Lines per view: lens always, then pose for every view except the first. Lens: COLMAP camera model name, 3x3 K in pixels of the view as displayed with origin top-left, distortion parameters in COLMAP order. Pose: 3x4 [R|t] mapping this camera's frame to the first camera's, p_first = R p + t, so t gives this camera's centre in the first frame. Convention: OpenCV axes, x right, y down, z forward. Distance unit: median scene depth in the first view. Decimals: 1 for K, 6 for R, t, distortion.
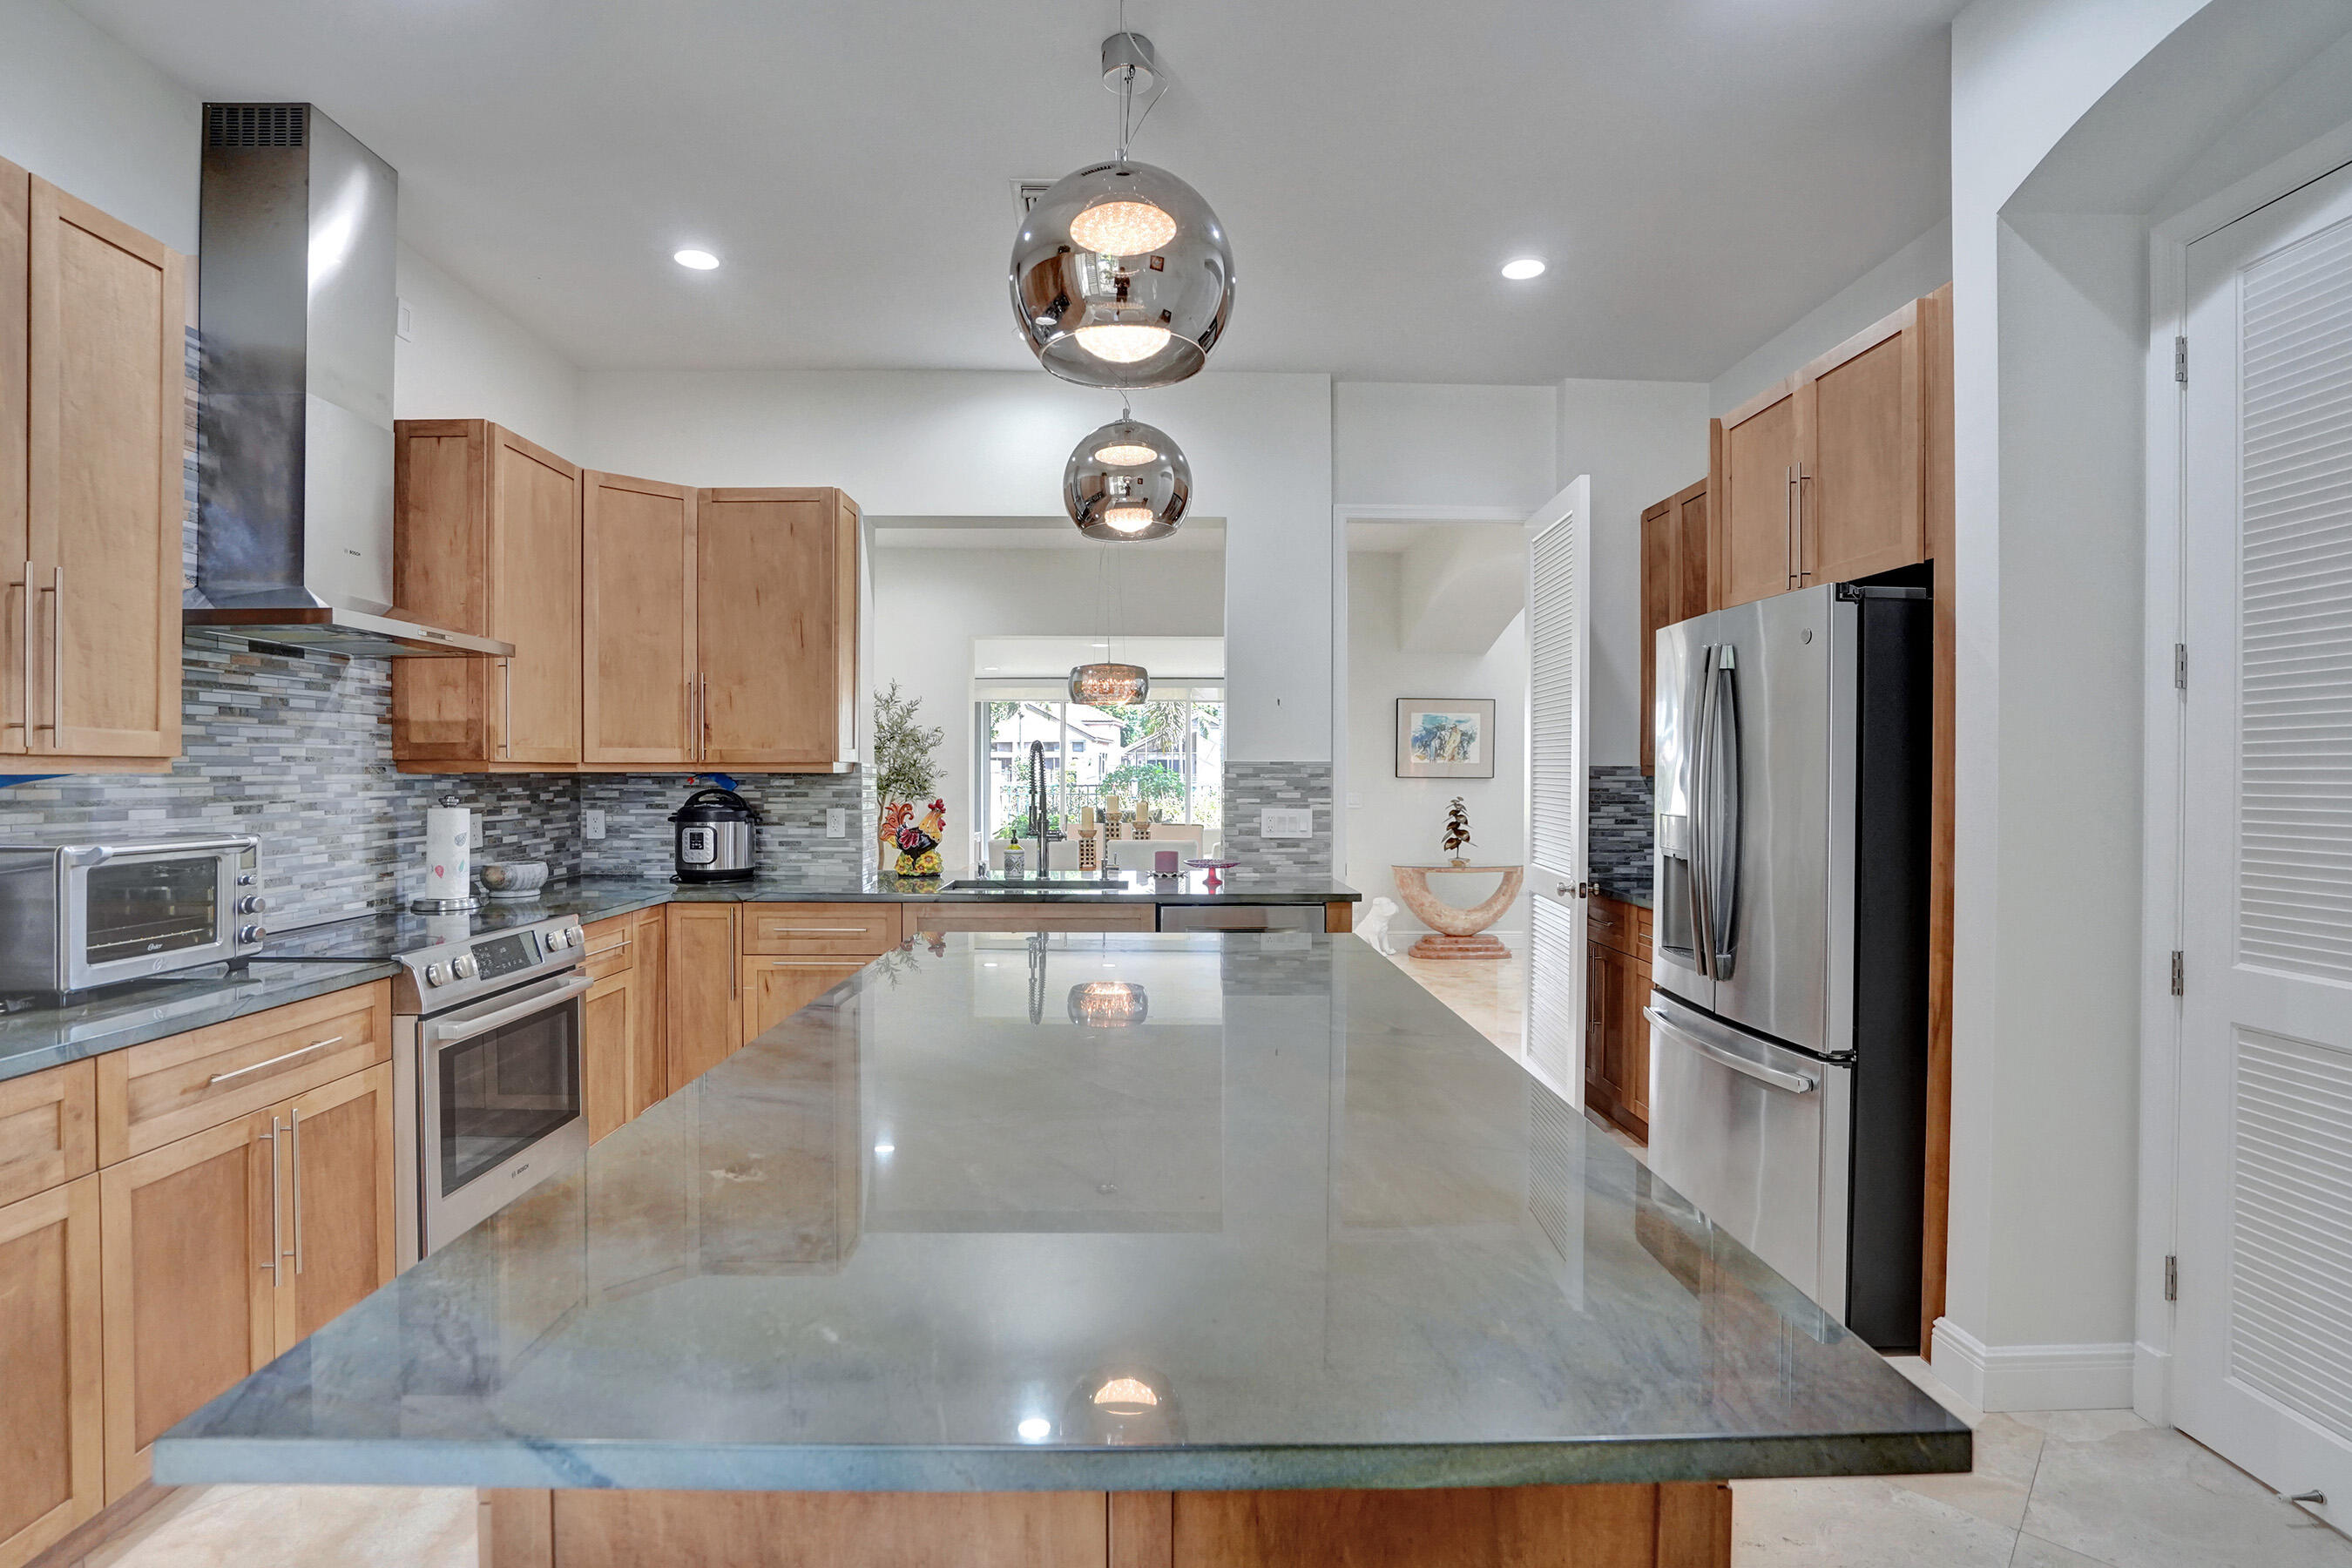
lens RADIAL K [[1108.3, 0, 1172.1], [0, 1108.3, 788.9], [0, 0, 1]] dist [-0.049984, 0.010812]
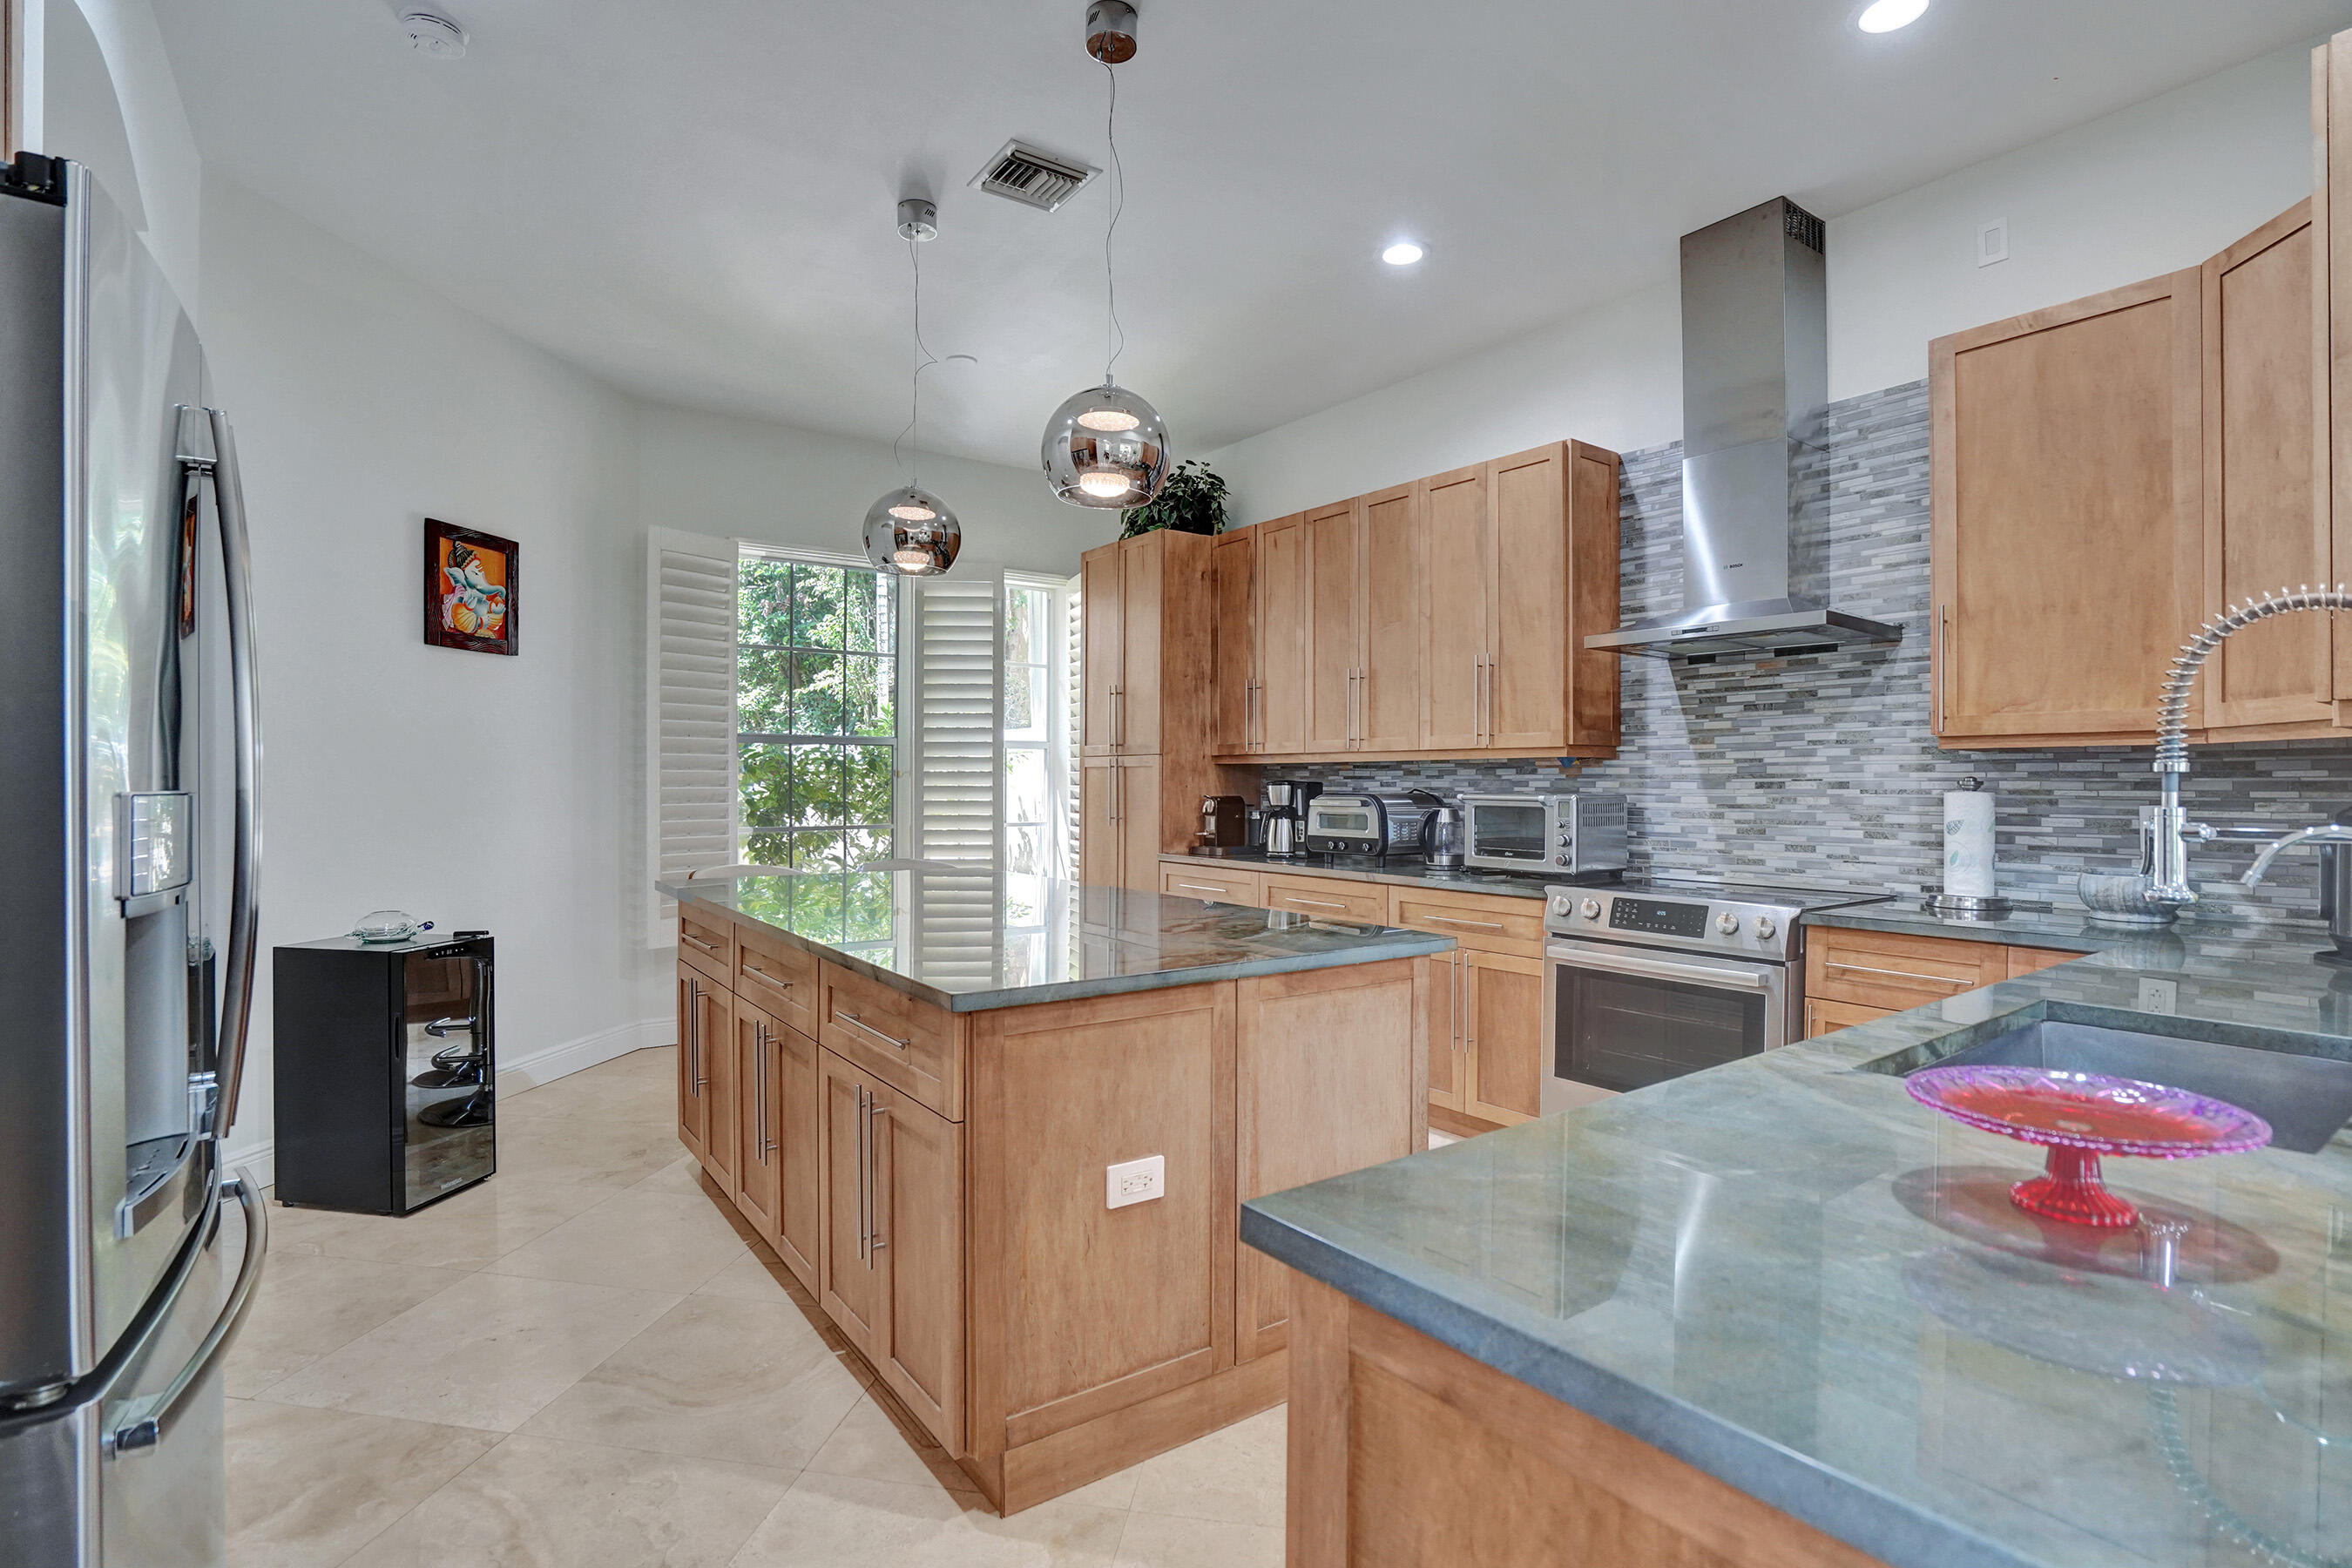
lens RADIAL K [[1100.5, 0, 1166.1], [0, 1100.5, 797.7], [0, 0, 1]] dist [-0.047834, 0.014721]
pose [[-0.825459, 0.000705, -0.564461, 0.362468], [-0.015422, 0.999598, 0.023800, 0.012571], [0.564251, 0.028351, -0.825117, 1.414158]]
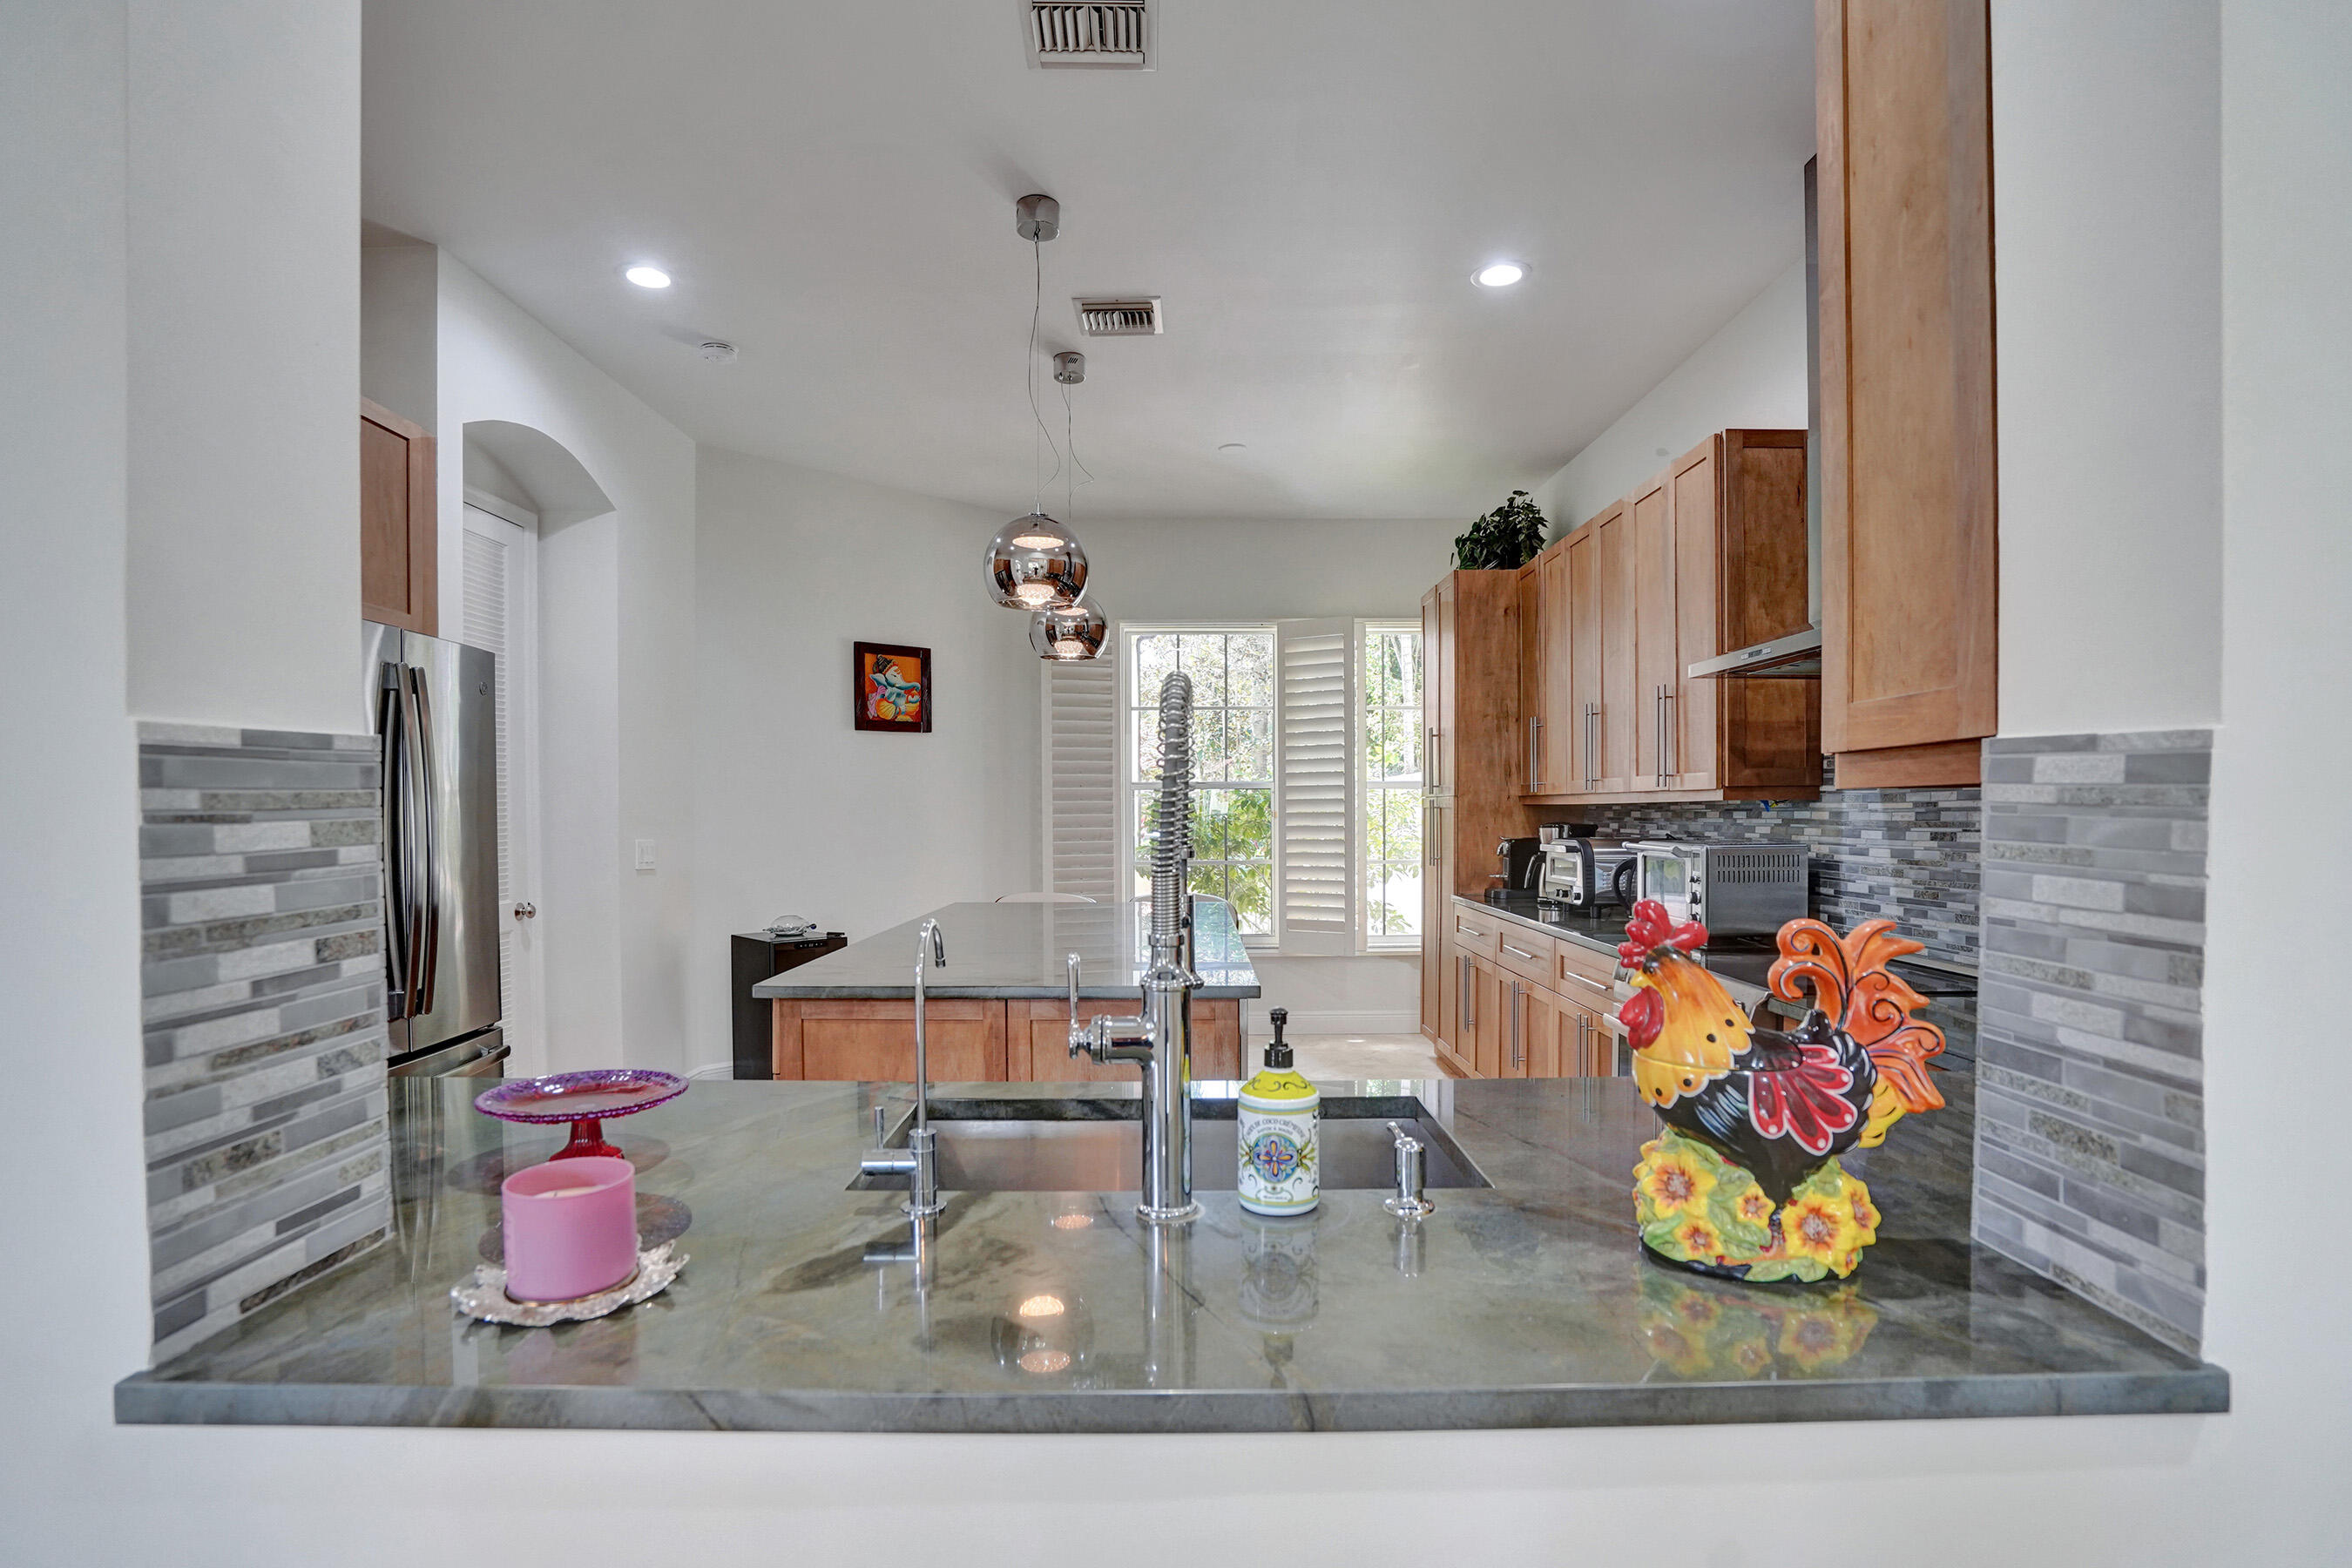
lens RADIAL K [[1104.8, 0, 1179.5], [0, 1104.8, 831.3], [0, 0, 1]] dist [-0.044826, 0.000144]
pose [[-0.999994, -0.000640, 0.003392, -0.152890], [-0.000526, 0.999431, 0.033721, -0.015308], [-0.003411, 0.033720, -0.999426, 1.700294]]
